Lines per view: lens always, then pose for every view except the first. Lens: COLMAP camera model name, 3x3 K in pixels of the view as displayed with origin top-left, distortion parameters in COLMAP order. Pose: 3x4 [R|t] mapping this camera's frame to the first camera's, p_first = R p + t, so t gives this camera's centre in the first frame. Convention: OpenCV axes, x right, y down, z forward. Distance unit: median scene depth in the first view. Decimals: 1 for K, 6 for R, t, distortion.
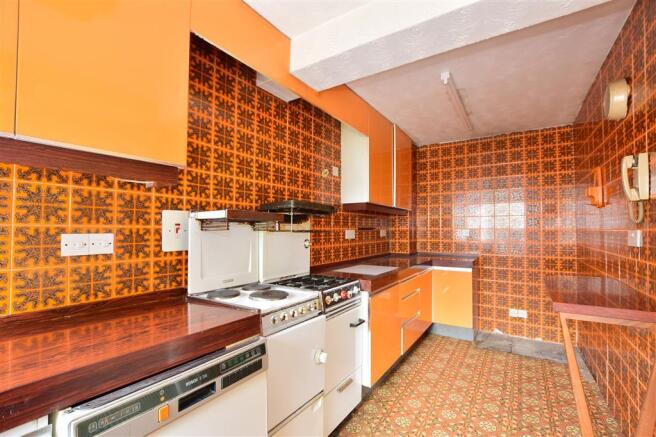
lens RADIAL K [[298.9, 0, 330.6], [0, 298.9, 222.5], [0, 0, 1]] dist [0.000642, 0.000414]
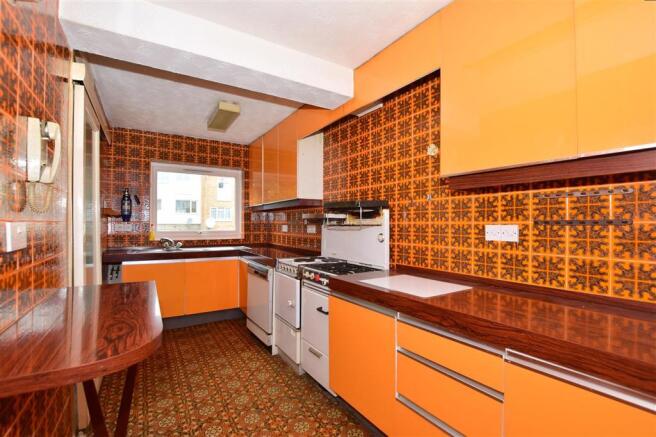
lens RADIAL K [[298.9, 0, 329.9], [0, 298.9, 219.8], [0, 0, 1]] dist [0.000642, 0.000414]
pose [[-0.419309, -0.010395, -0.907784, 0.972604], [0.019504, 0.999601, -0.020455, 0.028454], [0.907634, -0.026282, -0.418939, 1.354821]]
